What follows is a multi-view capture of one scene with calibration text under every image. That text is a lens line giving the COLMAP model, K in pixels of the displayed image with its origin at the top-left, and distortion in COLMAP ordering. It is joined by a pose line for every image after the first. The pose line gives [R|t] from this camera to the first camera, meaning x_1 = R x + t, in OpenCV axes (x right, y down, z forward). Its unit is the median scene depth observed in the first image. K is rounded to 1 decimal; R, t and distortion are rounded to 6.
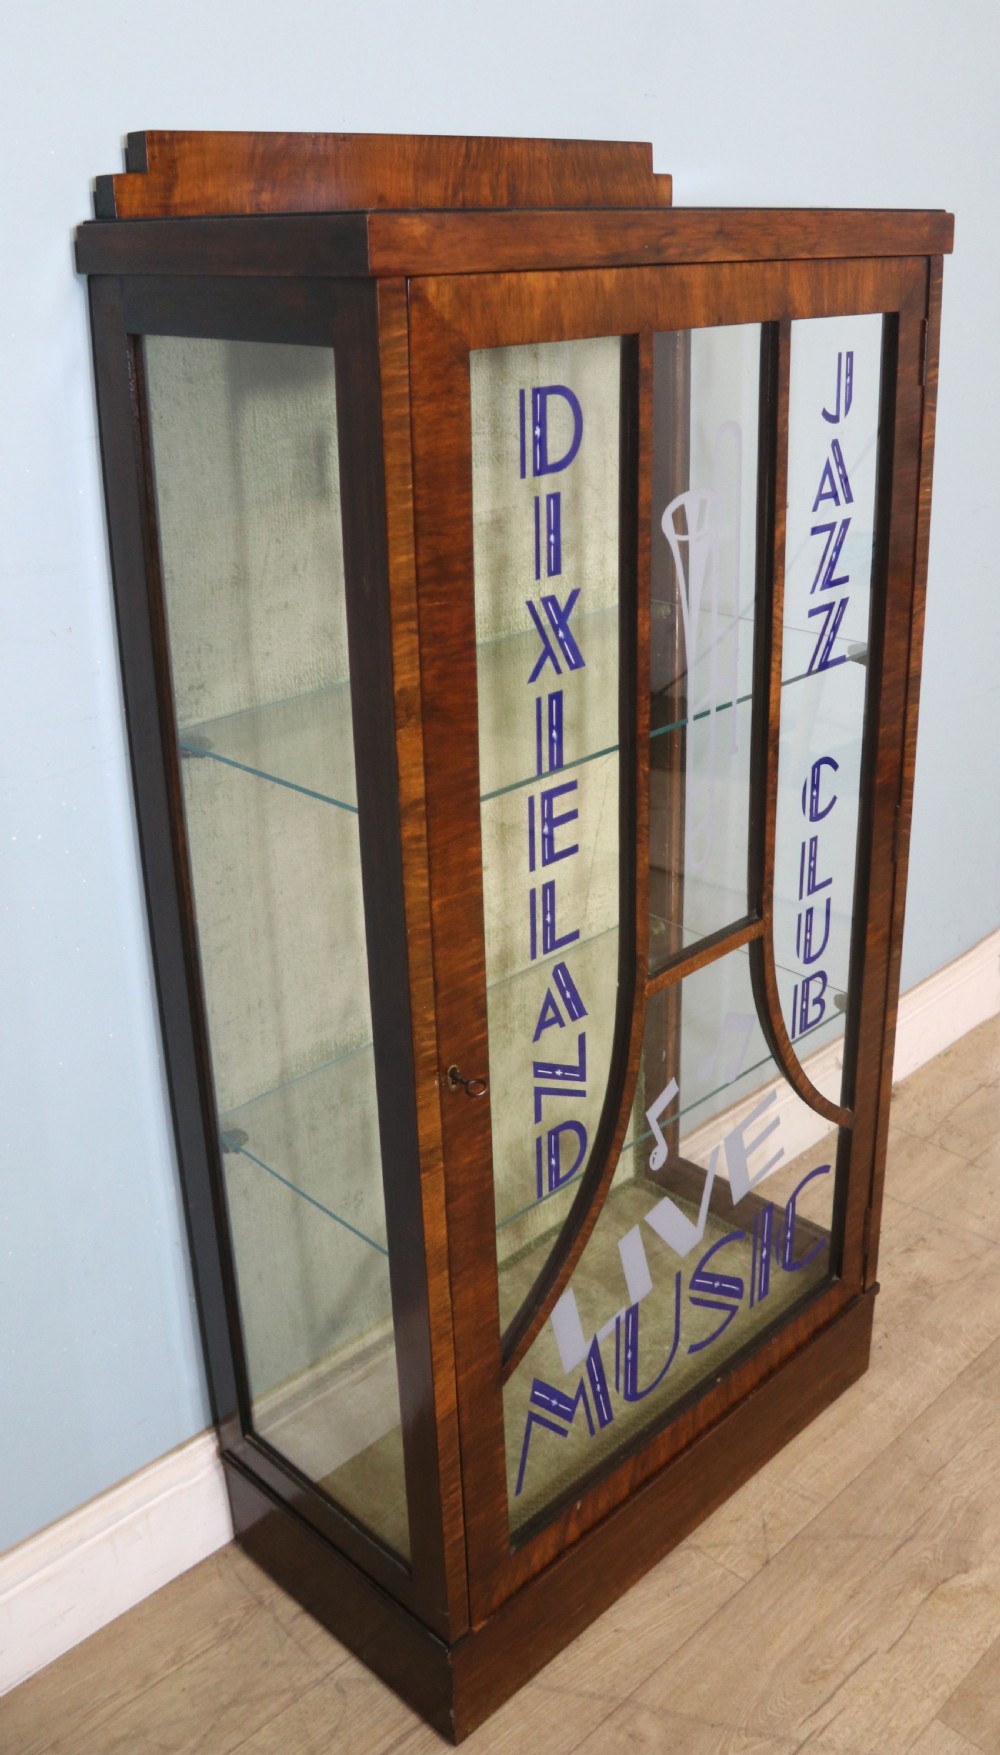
lens RADIAL K [[1565.0, 0, 590.7], [0, 1565.0, 731.4], [0, 0, 1]] dist [-0.168738, 0.104148]
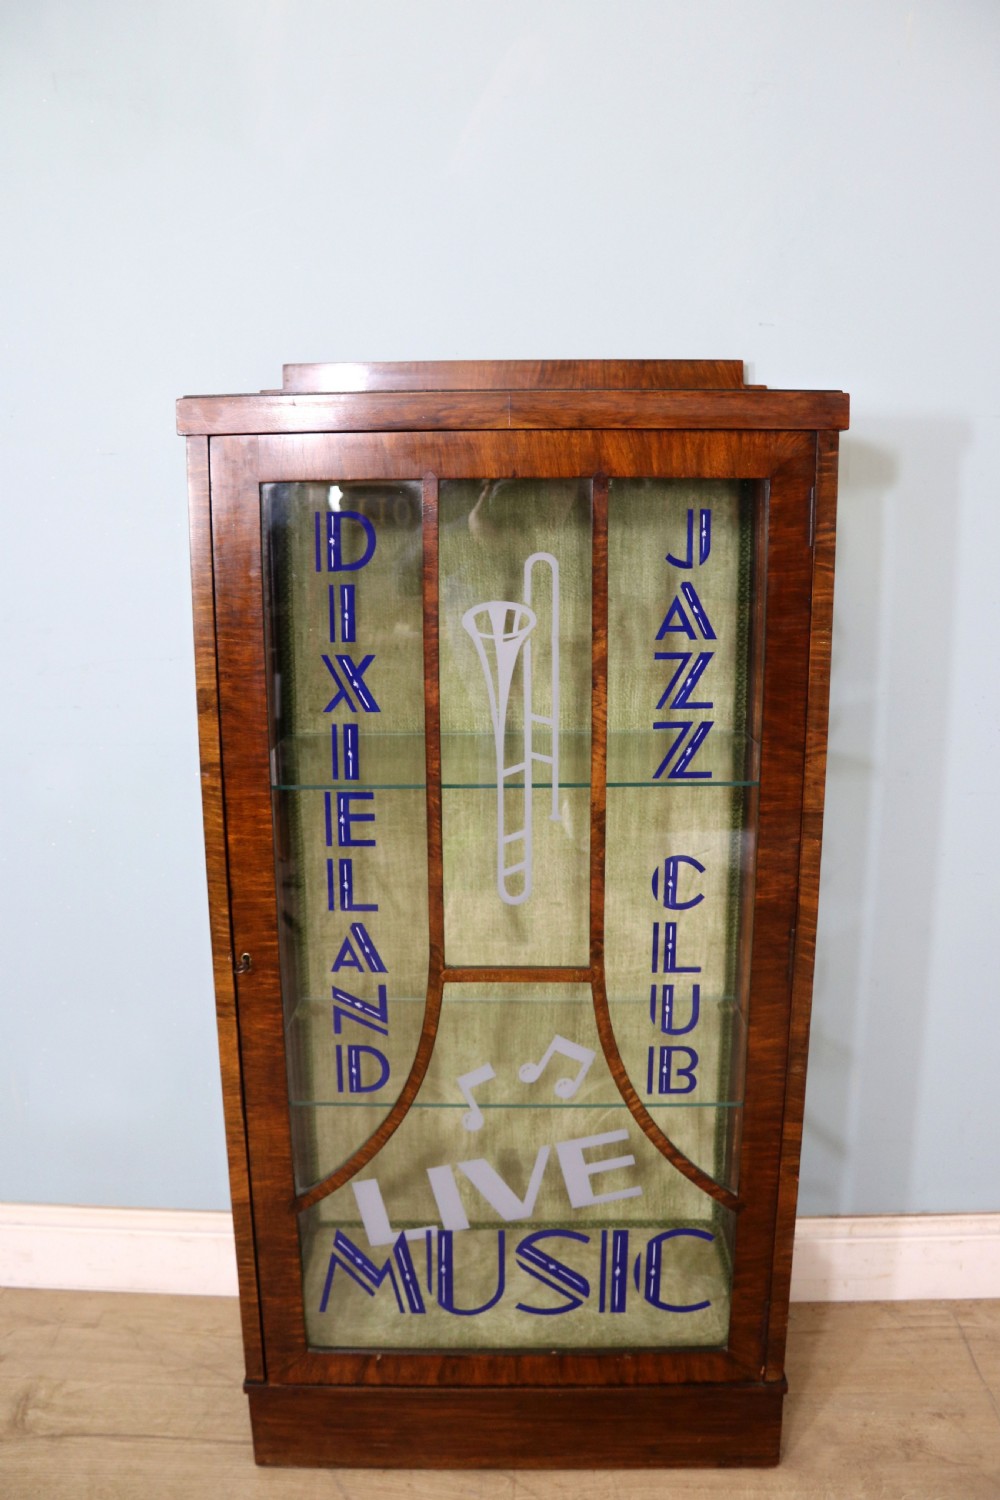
lens RADIAL K [[1207.5, 0, 496.1], [0, 1207.5, 756.2], [0, 0, 1]] dist [-0.153580, 0.083968]
pose [[0.664717, 0.155686, -0.730694, 0.746791], [-0.236805, 0.971521, -0.008424, -0.015959], [0.708573, 0.178632, 0.682653, 0.288315]]
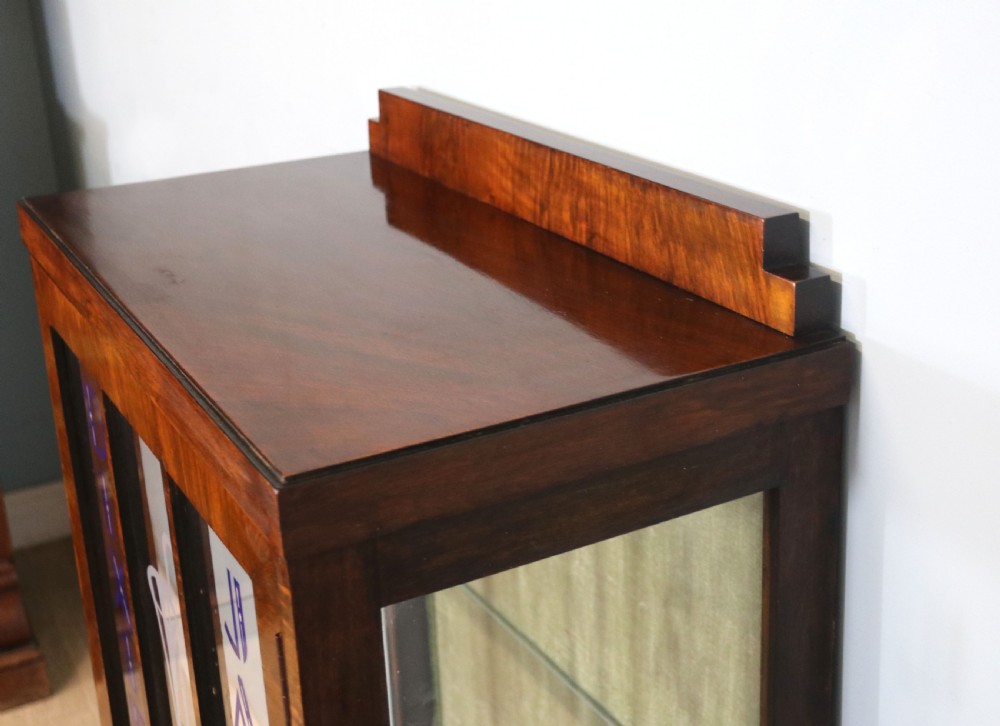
lens RADIAL K [[1448.2, 0, 500.0], [0, 1448.2, 363.1], [0, 0, 1]] dist [-0.007872, 0.000000]
pose [[-0.337330, 0.340293, -0.877730, 0.643494], [-0.264255, 0.860663, 0.435234, -0.619556], [0.903536, 0.378762, -0.200403, 1.173169]]
